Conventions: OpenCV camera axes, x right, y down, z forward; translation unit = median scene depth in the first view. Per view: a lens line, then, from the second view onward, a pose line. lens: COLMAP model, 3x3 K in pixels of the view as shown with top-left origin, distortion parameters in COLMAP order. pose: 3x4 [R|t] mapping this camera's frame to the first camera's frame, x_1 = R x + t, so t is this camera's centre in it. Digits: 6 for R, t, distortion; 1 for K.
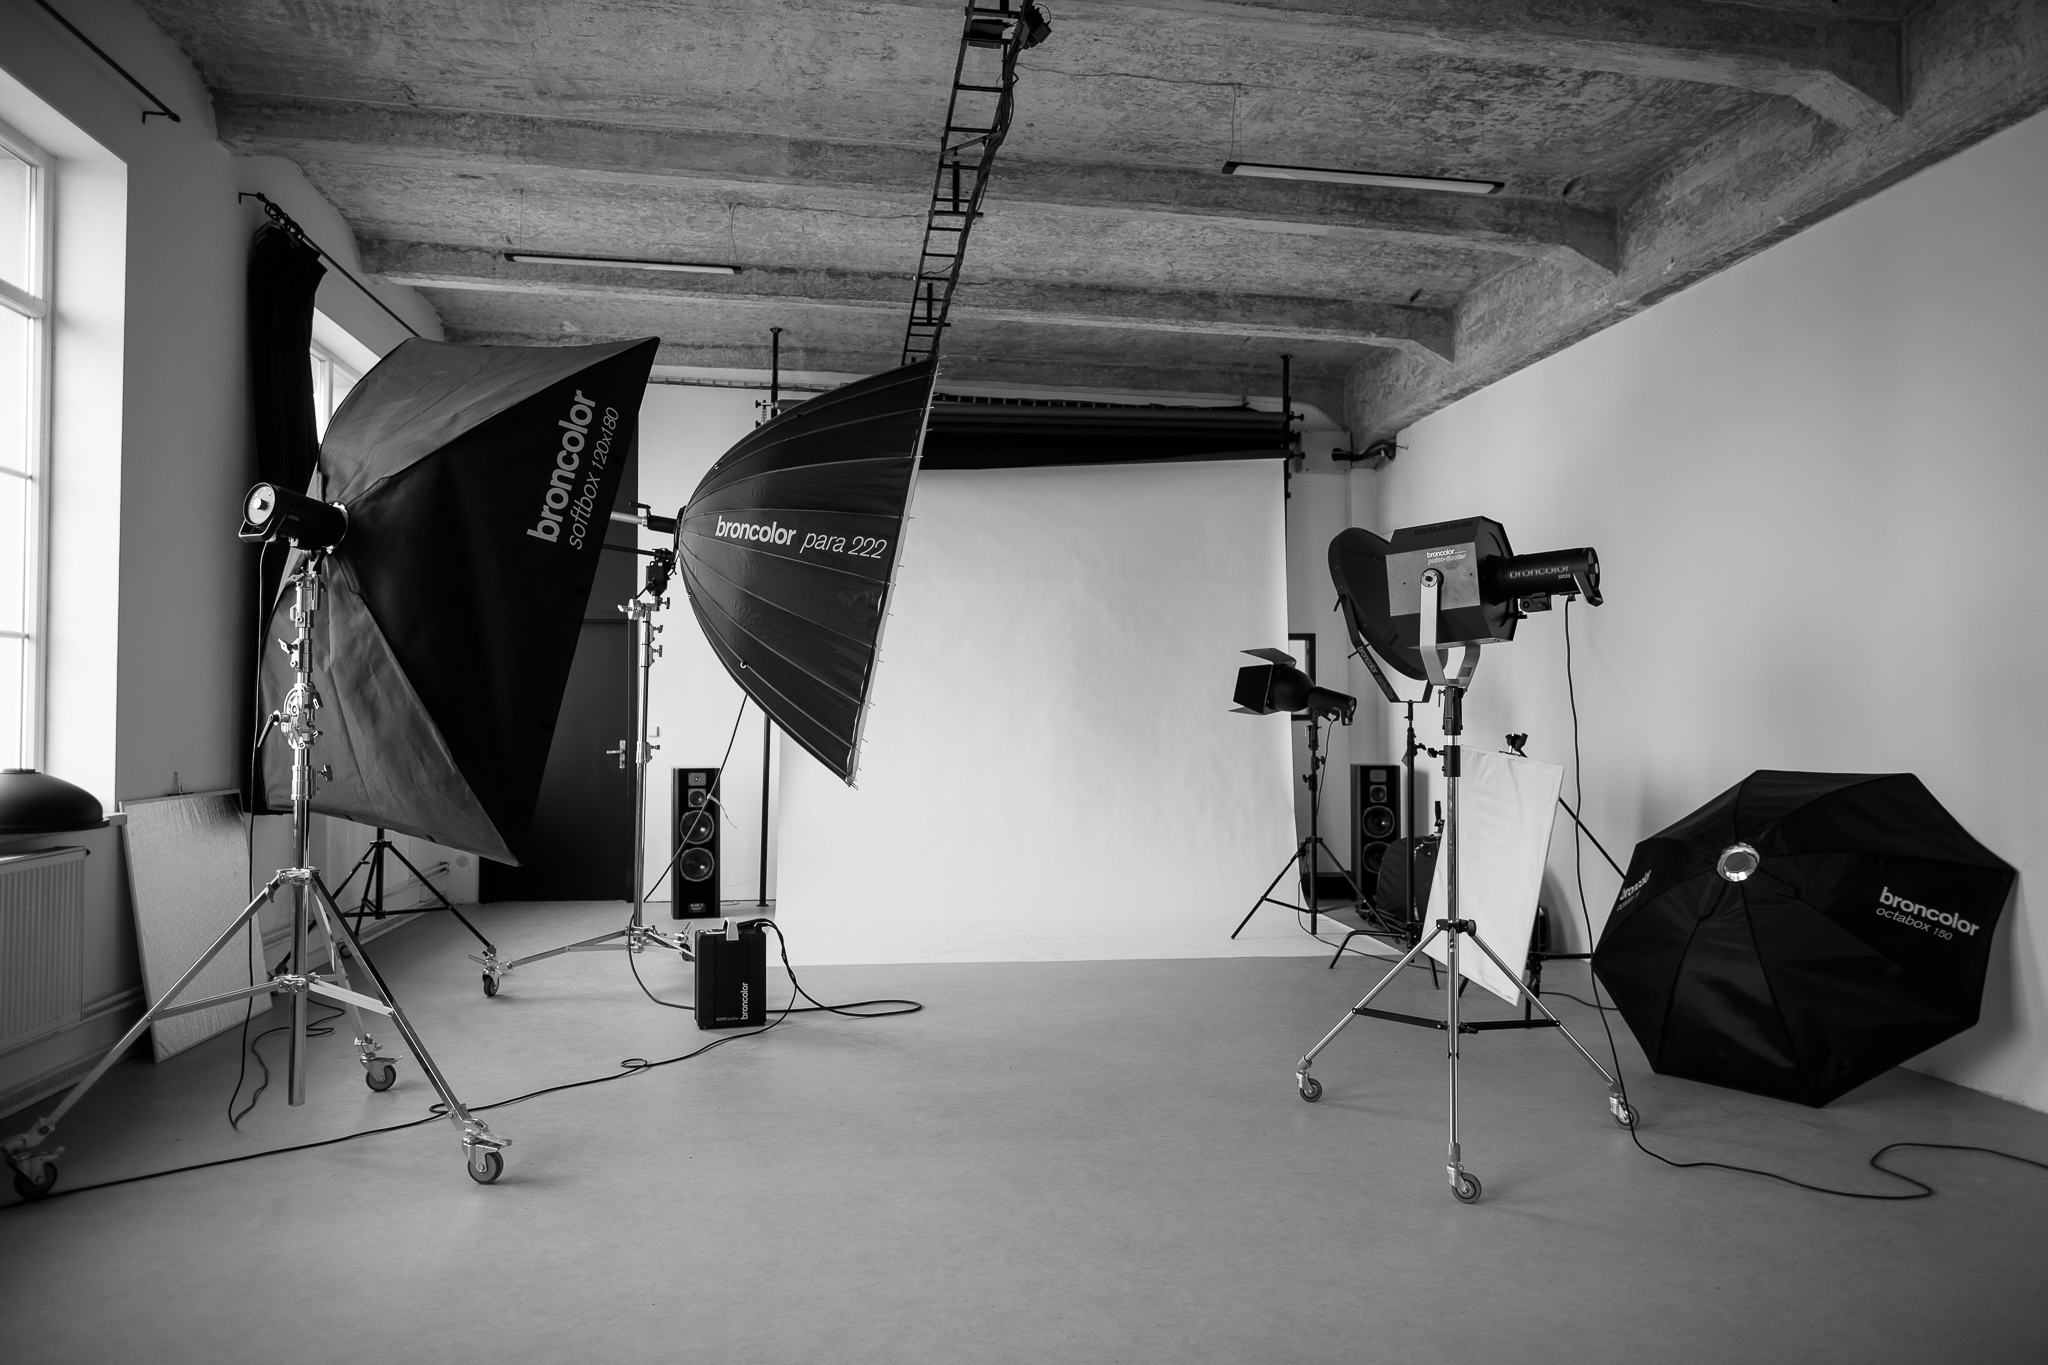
lens RADIAL K [[1396.4, 0, 1023.9], [0, 1396.4, 670.7], [0, 0, 1]] dist [-0.054725, 0.054722]
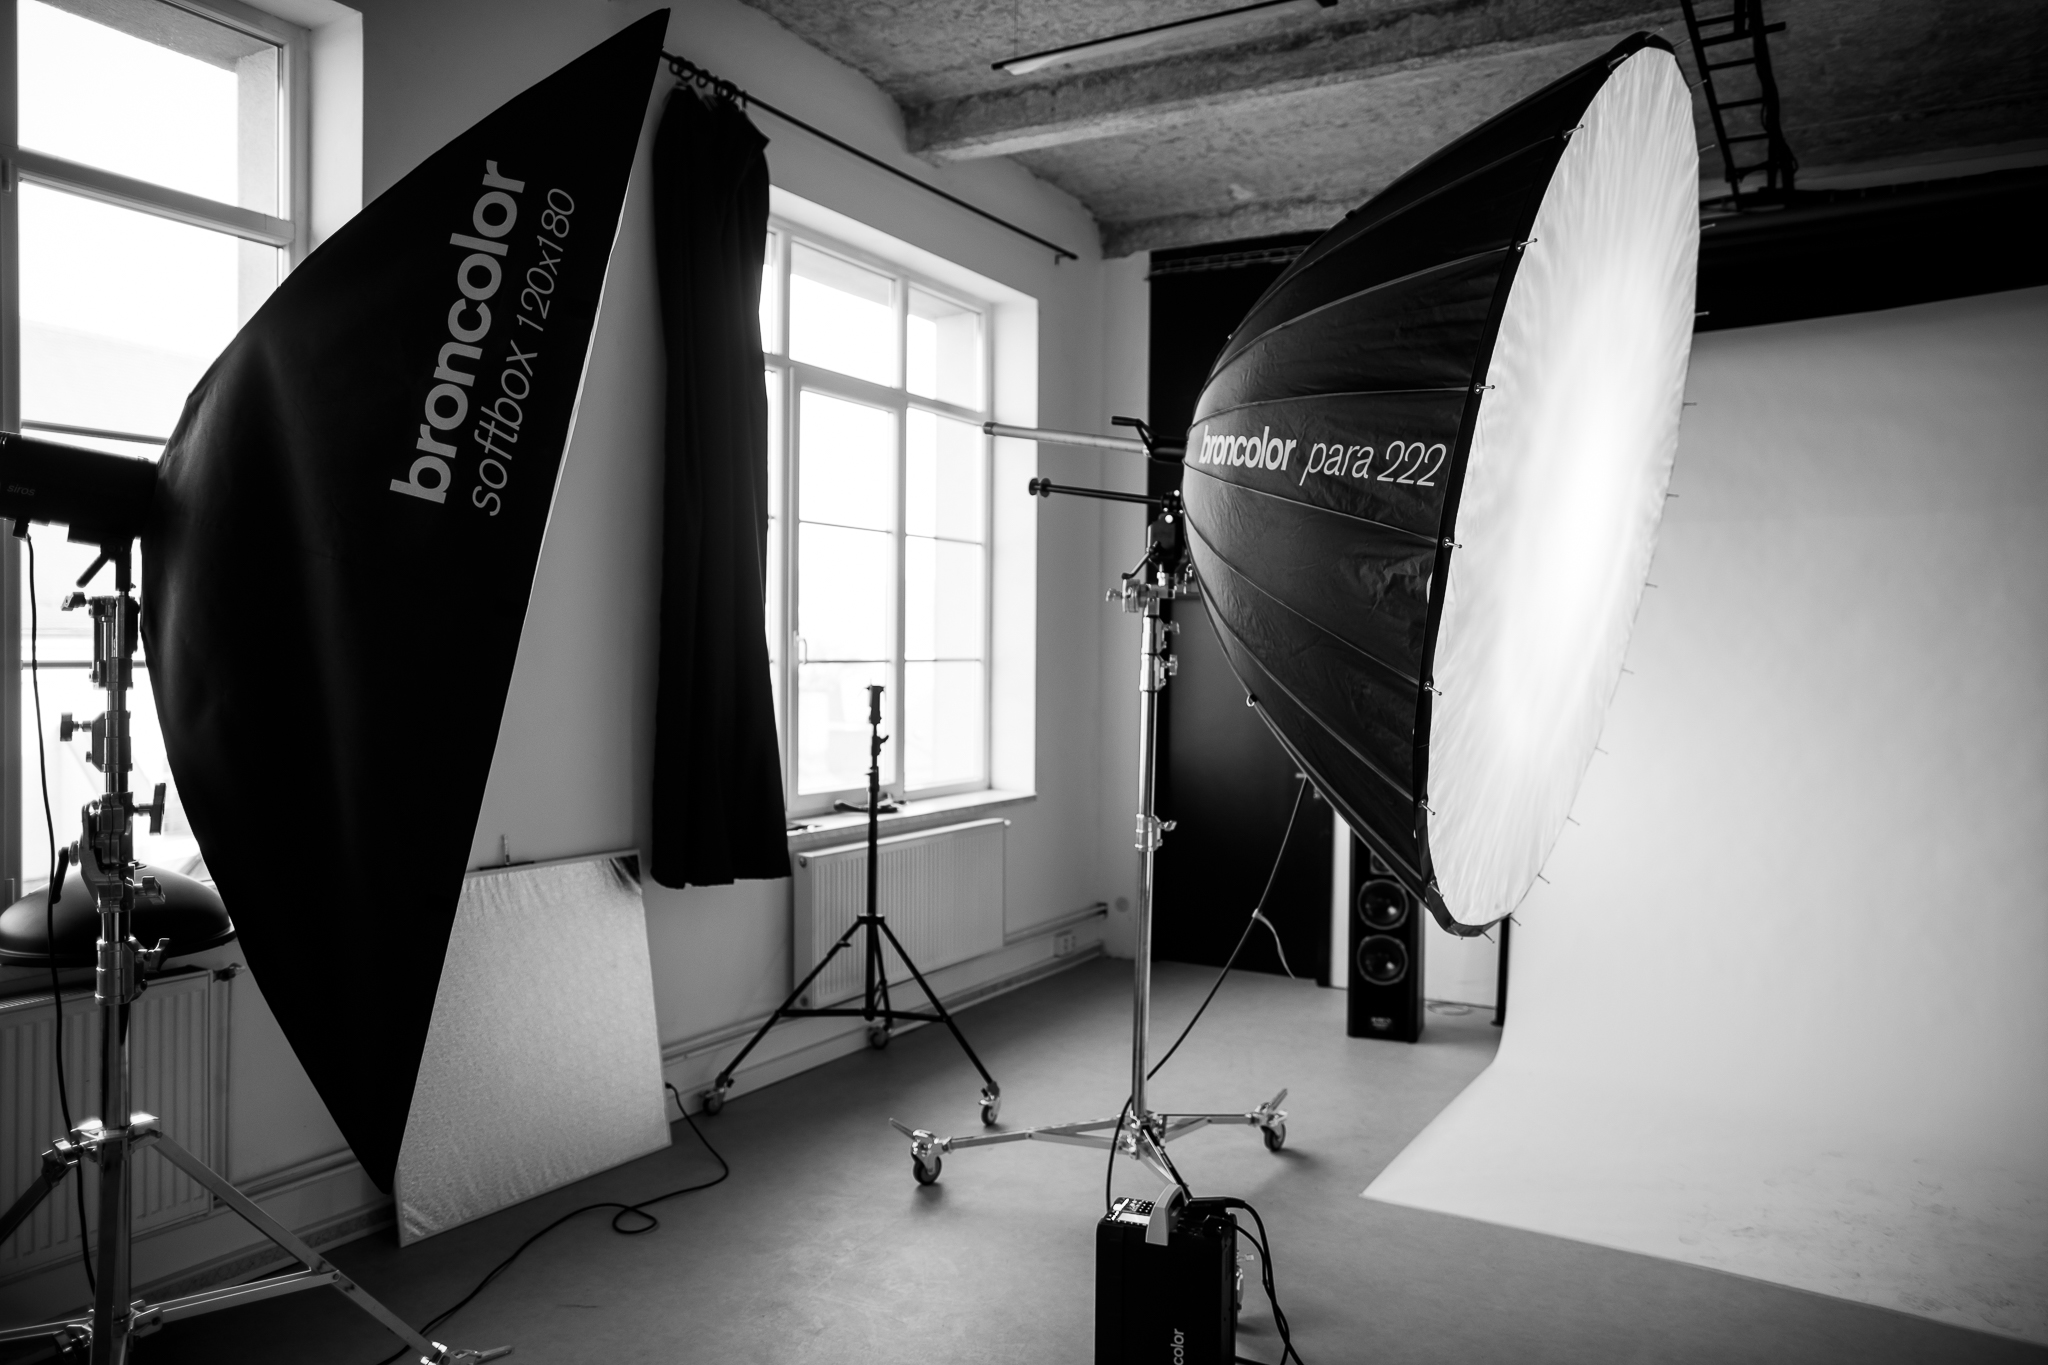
lens RADIAL K [[1396.4, 0, 1023.9], [0, 1396.4, 670.7], [0, 0, 1]] dist [-0.054725, 0.054722]
pose [[0.779516, 0.015342, -0.626194, 0.071823], [0.009713, 0.999284, 0.036574, -0.039112], [0.626307, -0.034592, 0.778809, 0.568018]]
